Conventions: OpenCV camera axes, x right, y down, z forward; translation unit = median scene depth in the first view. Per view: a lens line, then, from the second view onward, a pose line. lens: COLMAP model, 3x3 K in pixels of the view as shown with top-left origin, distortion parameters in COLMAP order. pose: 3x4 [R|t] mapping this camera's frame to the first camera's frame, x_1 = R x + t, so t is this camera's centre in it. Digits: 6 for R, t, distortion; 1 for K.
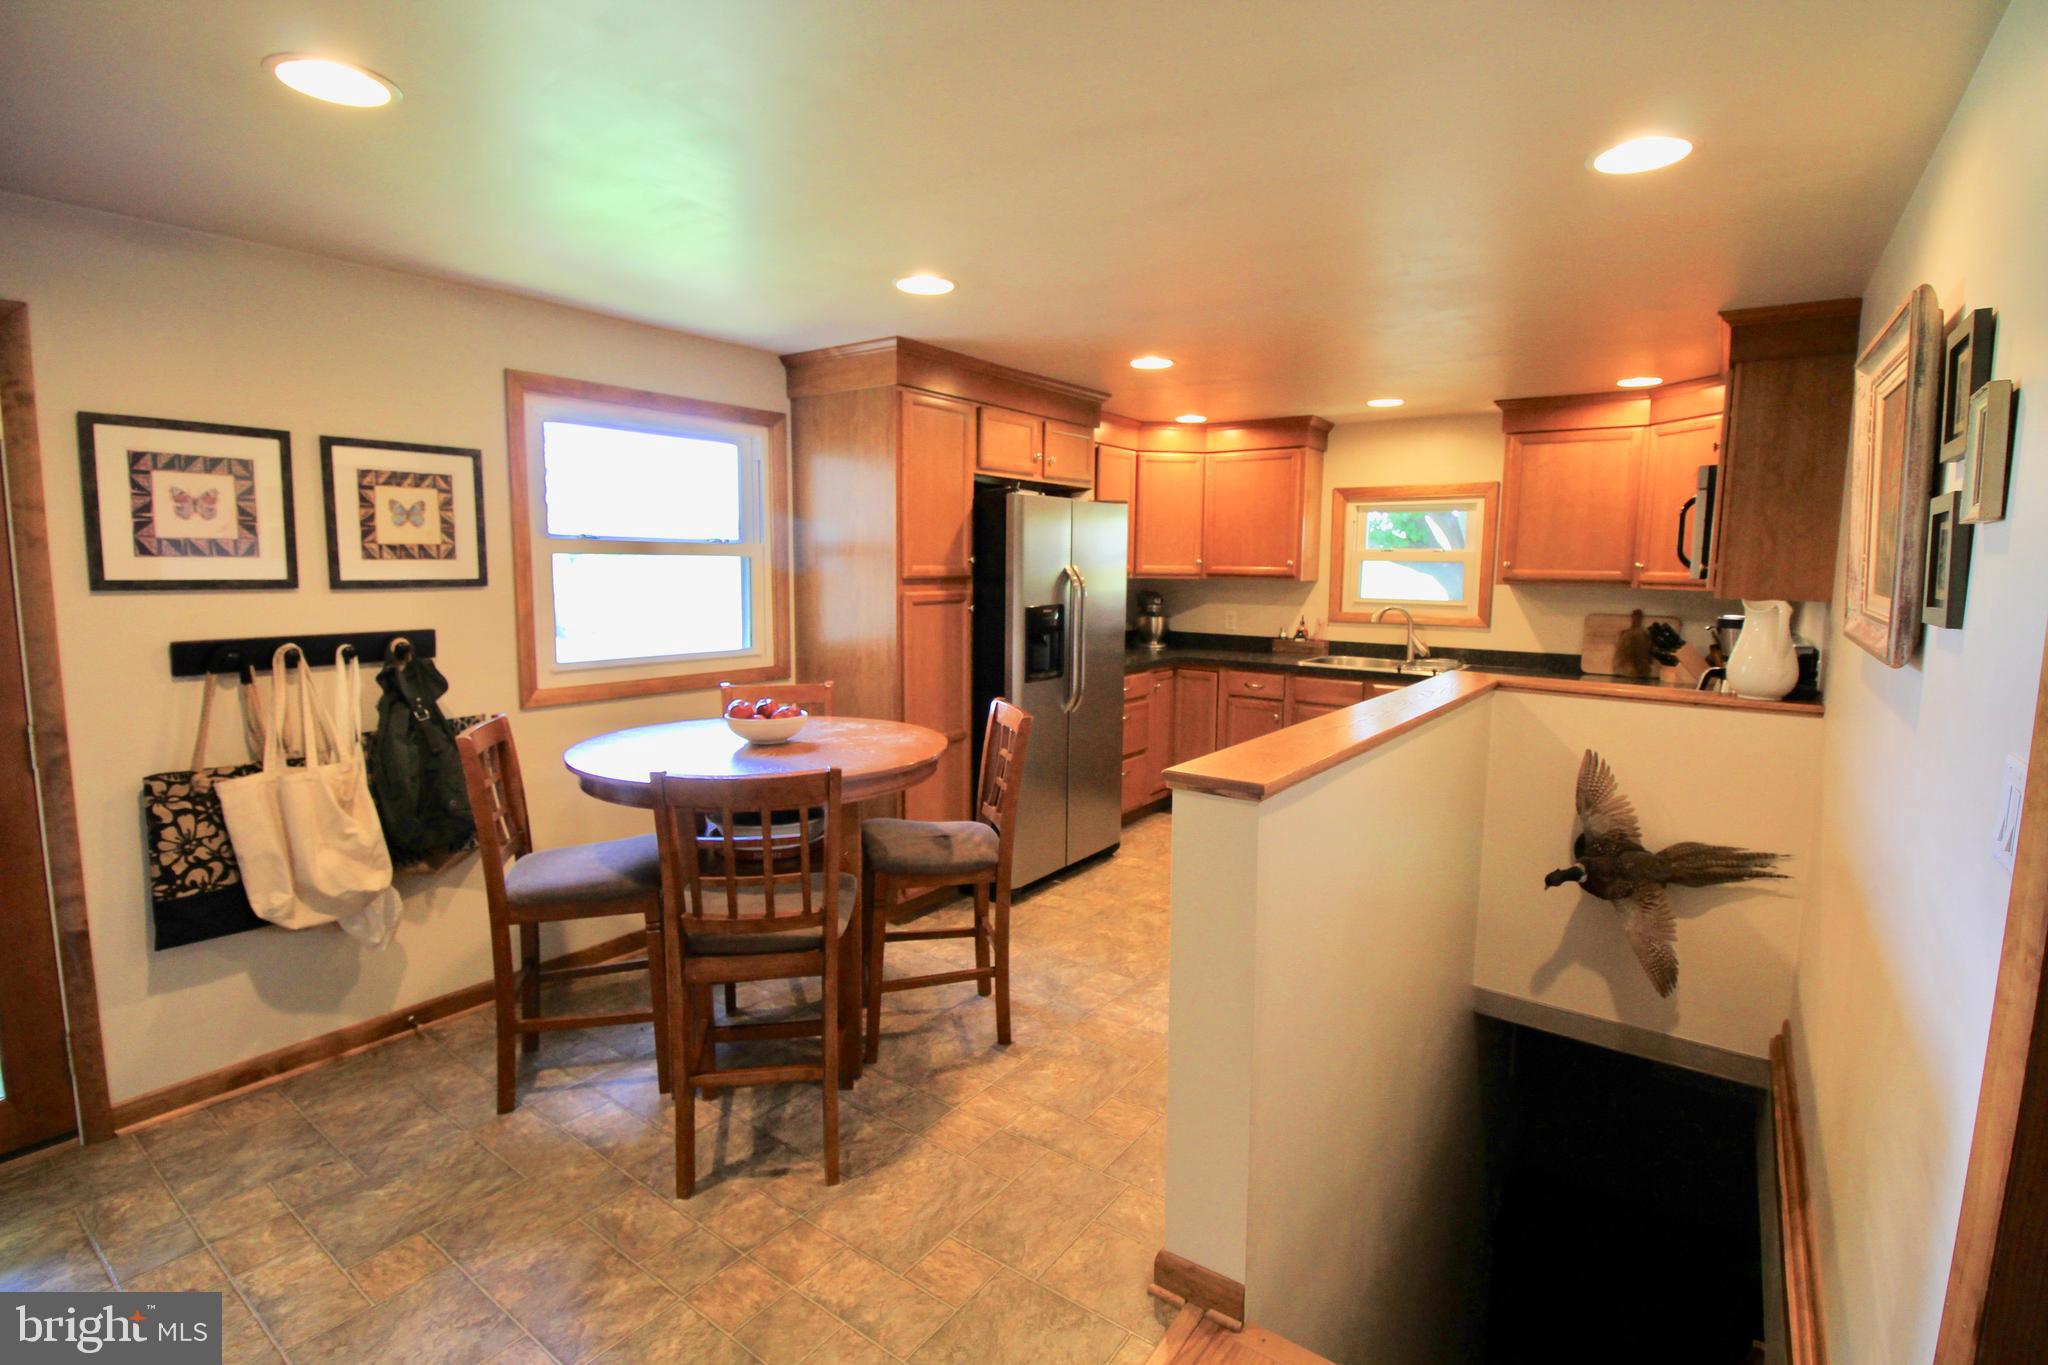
lens RADIAL K [[955.3, 0, 1034.2], [0, 955.3, 677.0], [0, 0, 1]] dist [-0.014298, -0.008204]
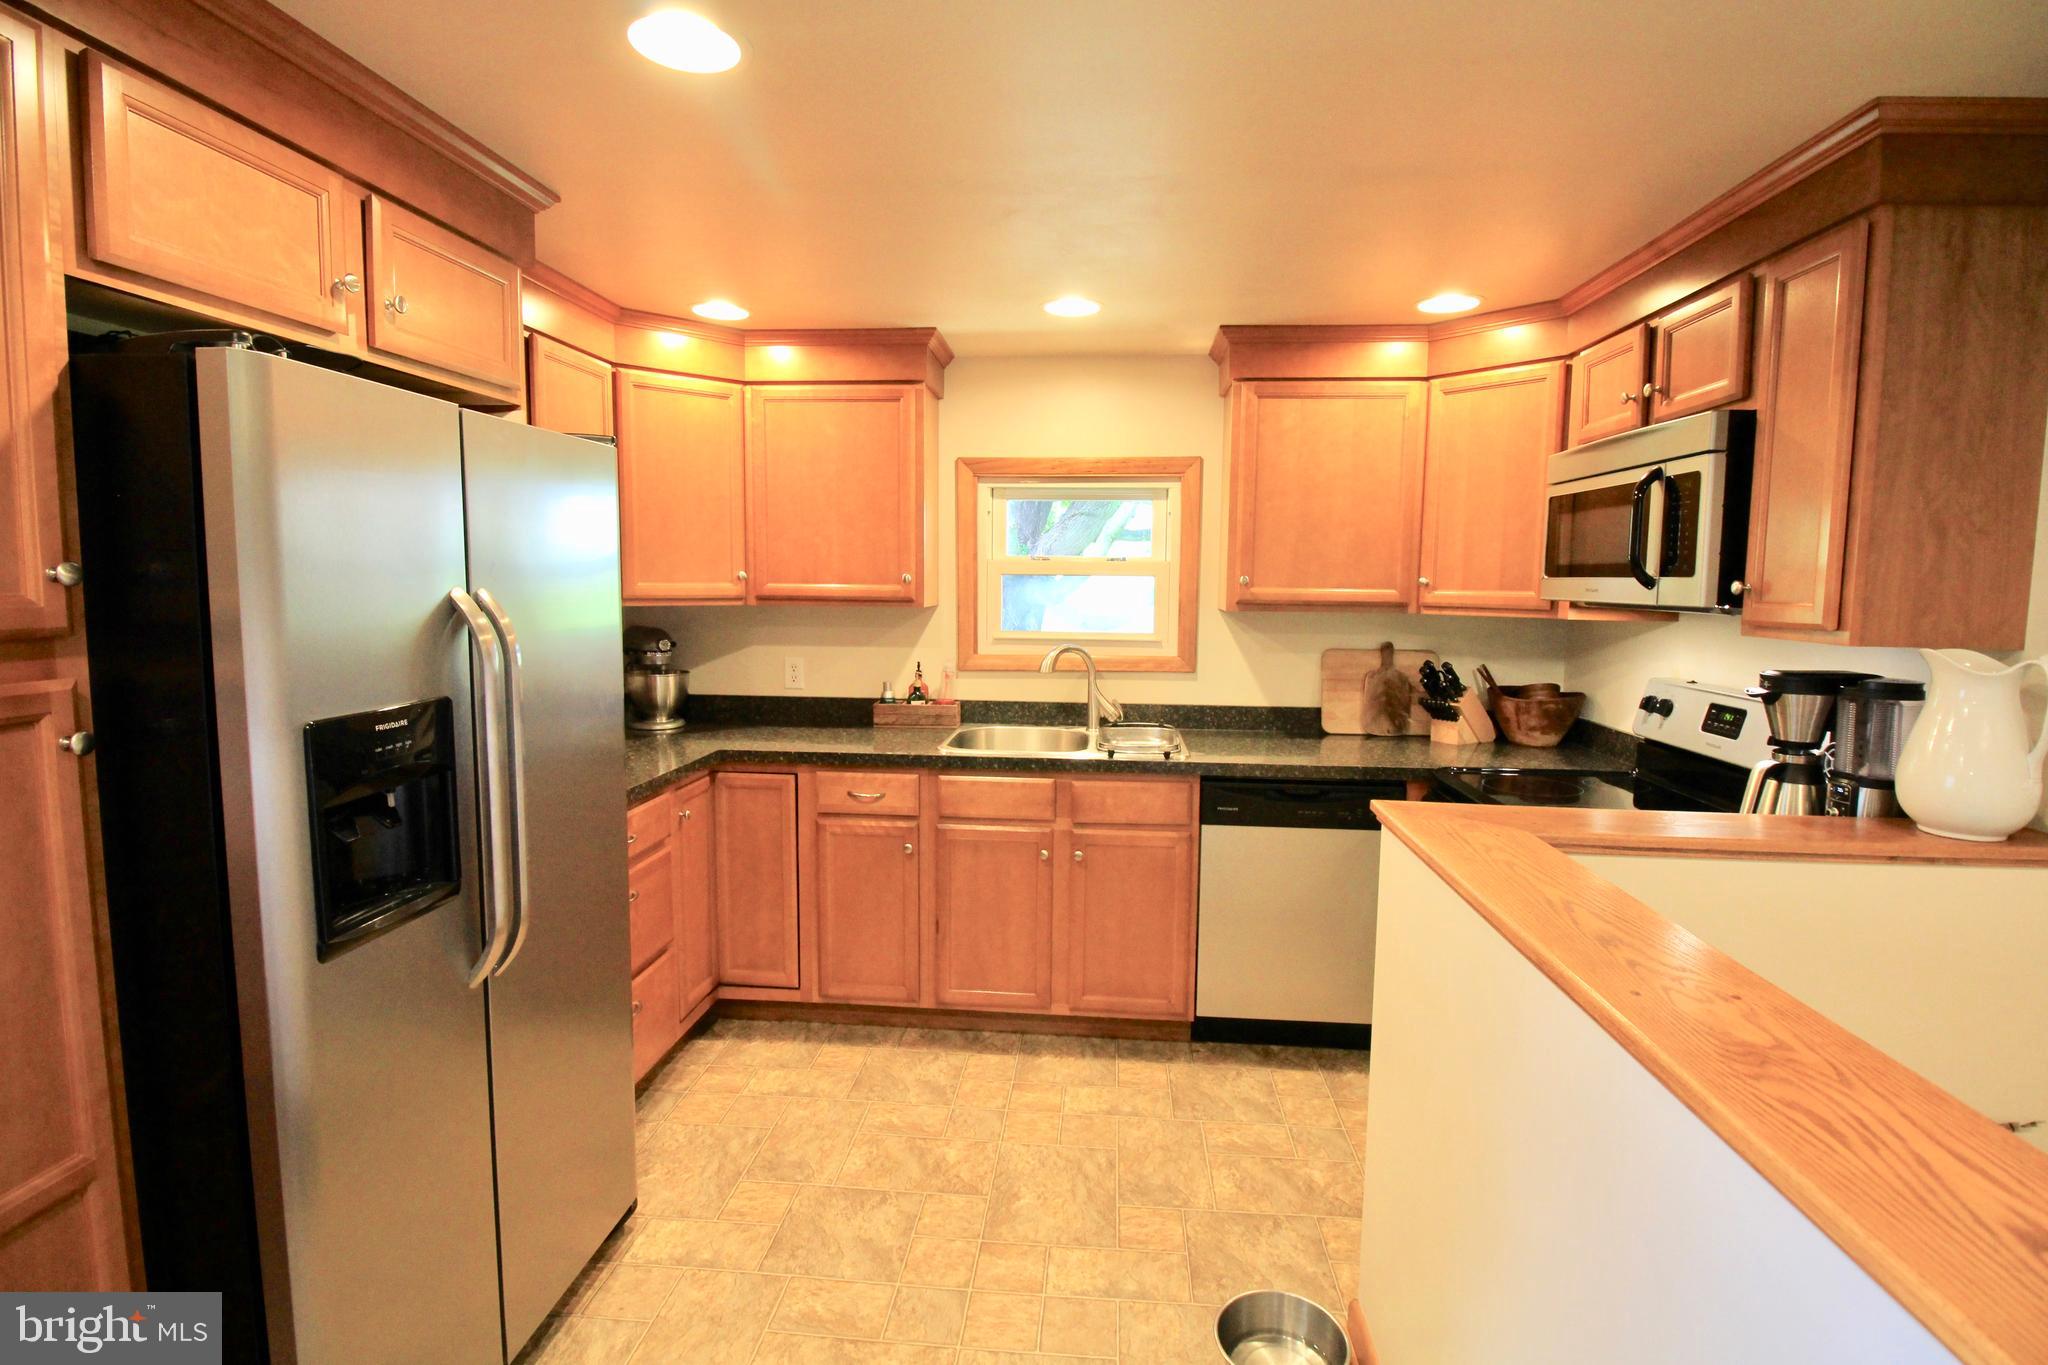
lens RADIAL K [[955.3, 0, 1029.9], [0, 955.3, 673.8], [0, 0, 1]] dist [-0.014298, -0.008204]
pose [[0.856110, -0.052419, 0.514128, 0.030305], [0.060508, 0.998167, 0.001014, -0.062865], [-0.513239, 0.030241, 0.857713, 0.511300]]
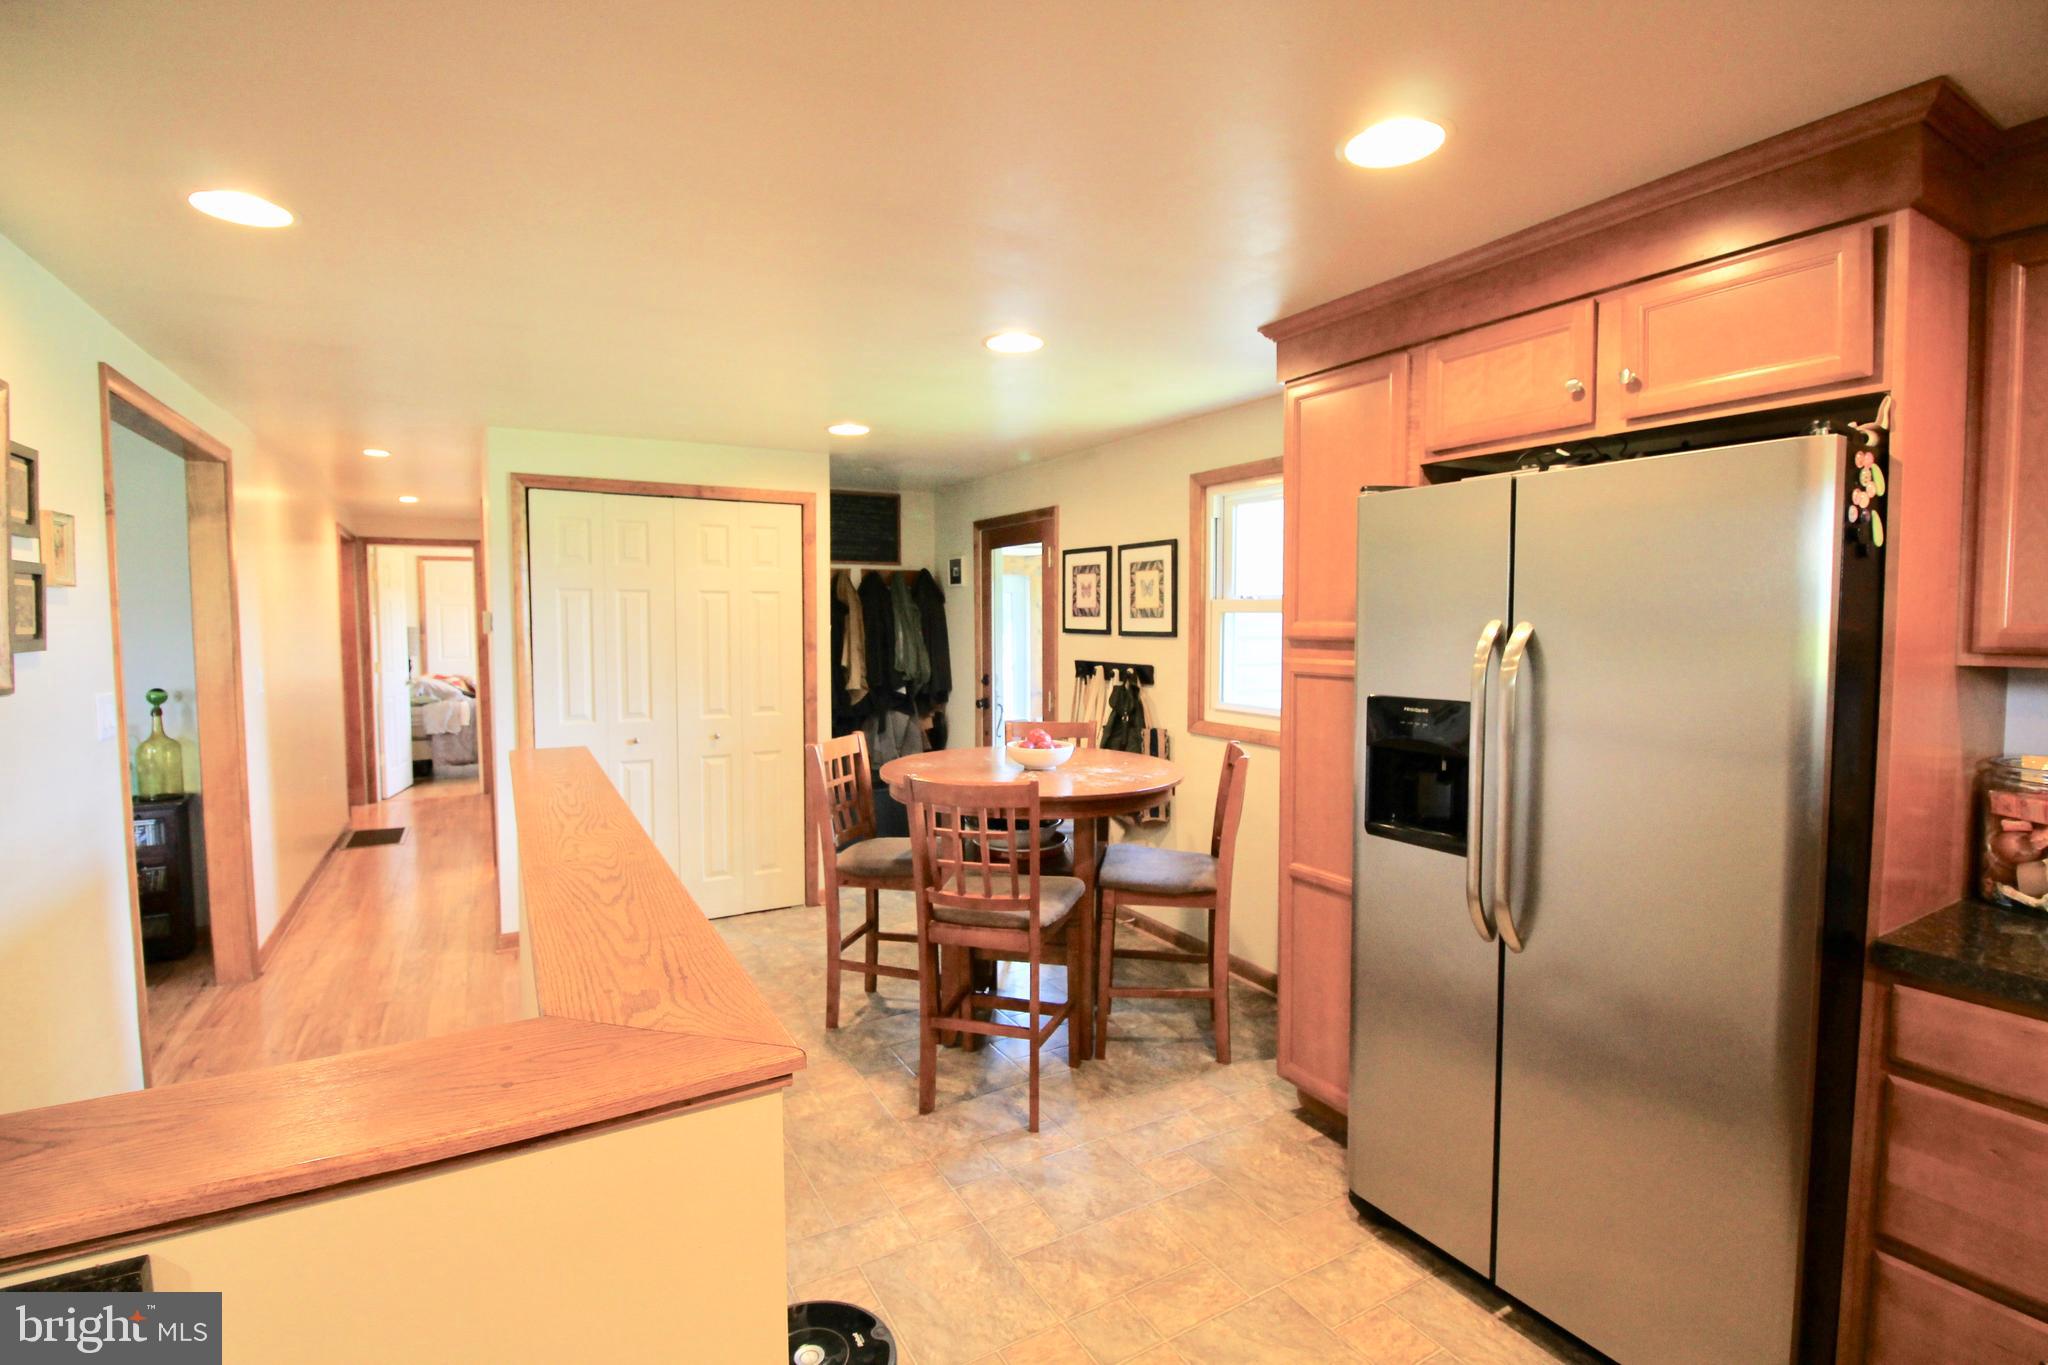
lens RADIAL K [[955.3, 0, 1035.3], [0, 955.3, 675.2], [0, 0, 1]] dist [-0.014298, -0.008204]
pose [[-0.414536, 0.042018, -0.909062, 0.556792], [-0.116232, 0.988308, 0.098683, -0.113130], [0.902580, 0.146569, -0.404805, 1.014995]]
